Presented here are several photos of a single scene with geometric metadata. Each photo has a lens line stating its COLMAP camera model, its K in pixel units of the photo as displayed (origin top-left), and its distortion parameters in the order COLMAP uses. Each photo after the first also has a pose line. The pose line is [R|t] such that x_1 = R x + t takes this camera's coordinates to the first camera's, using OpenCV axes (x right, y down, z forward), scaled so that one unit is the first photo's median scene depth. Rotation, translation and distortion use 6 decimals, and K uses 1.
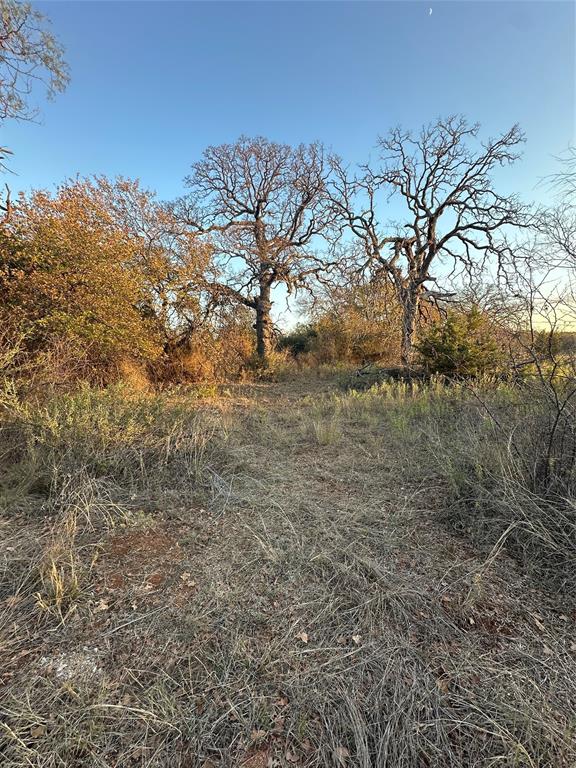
lens RADIAL K [[339.3, 0, 289.1], [0, 339.3, 383.0], [0, 0, 1]] dist [-0.000211, 0.000543]
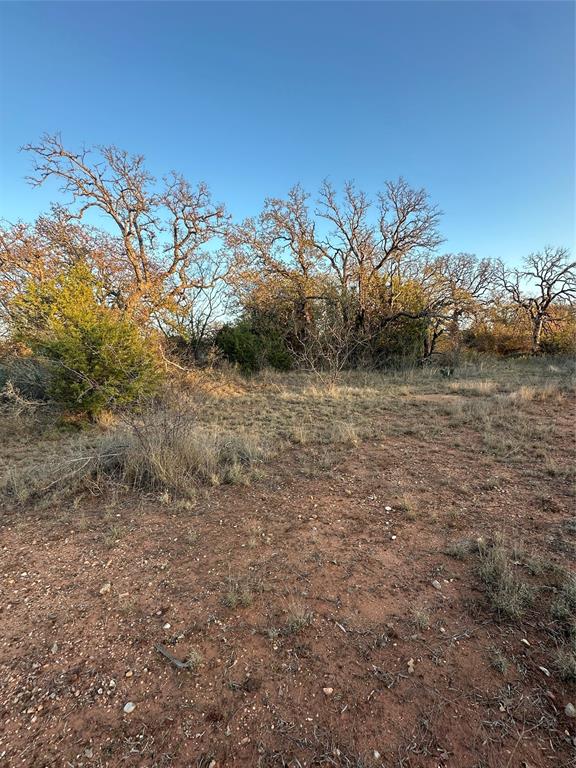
lens RADIAL K [[339.3, 0, 285.9], [0, 339.3, 383.8], [0, 0, 1]] dist [-0.000211, 0.000543]
pose [[0.951368, 0.015720, -0.307655, -0.517601], [-0.013790, 0.999869, 0.008445, 0.155042], [0.307748, -0.003791, 0.951460, -1.616717]]
